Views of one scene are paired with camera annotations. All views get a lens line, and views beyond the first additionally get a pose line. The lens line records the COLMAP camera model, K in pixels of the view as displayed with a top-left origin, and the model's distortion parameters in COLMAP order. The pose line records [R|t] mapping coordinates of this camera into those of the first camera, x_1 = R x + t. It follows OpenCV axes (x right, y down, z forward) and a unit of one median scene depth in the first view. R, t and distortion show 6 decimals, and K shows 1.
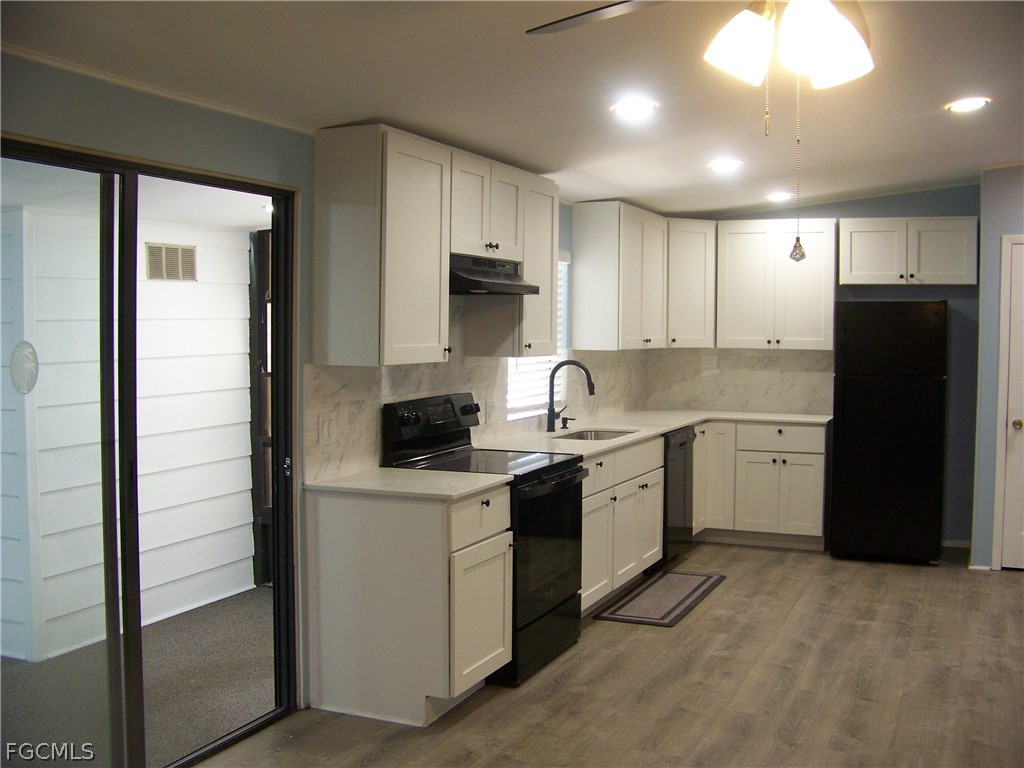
lens RADIAL K [[1090.7, 0, 516.8], [0, 1090.7, 381.8], [0, 0, 1]] dist [-0.253064, 0.330327]
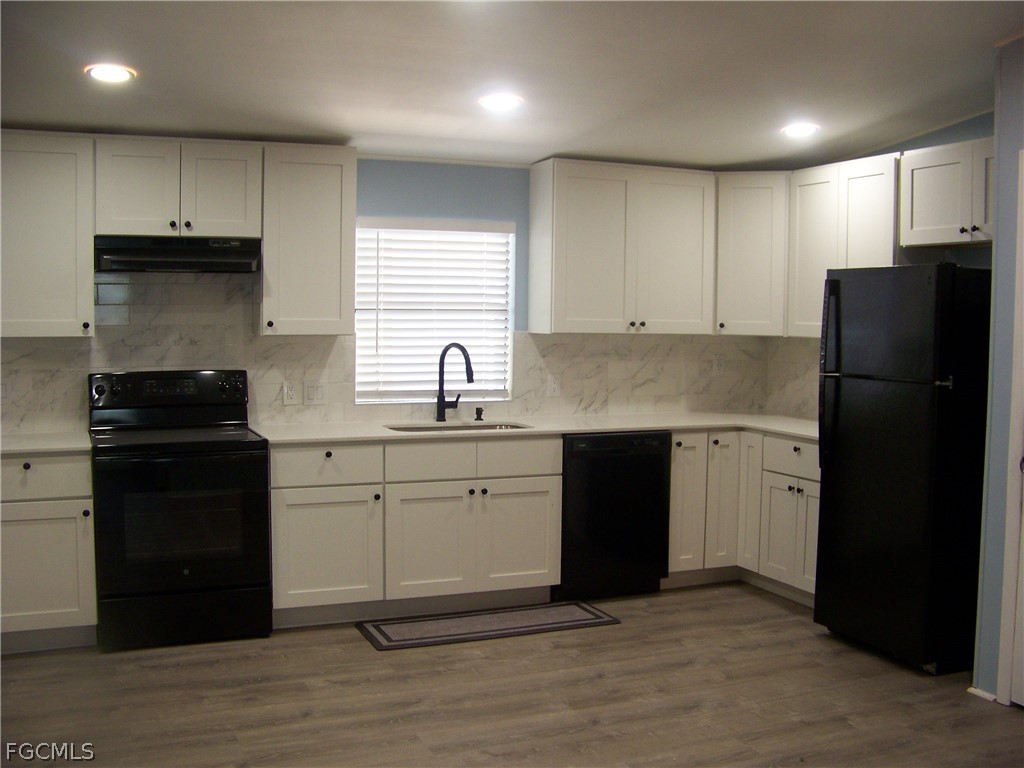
lens RADIAL K [[1090.7, 0, 516.8], [0, 1090.7, 381.8], [0, 0, 1]] dist [-0.253064, 0.330327]
pose [[0.729271, 0.044506, -0.682776, 0.817458], [-0.040142, 0.998946, 0.022239, -0.011908], [0.683047, 0.011190, 0.730289, 0.448912]]
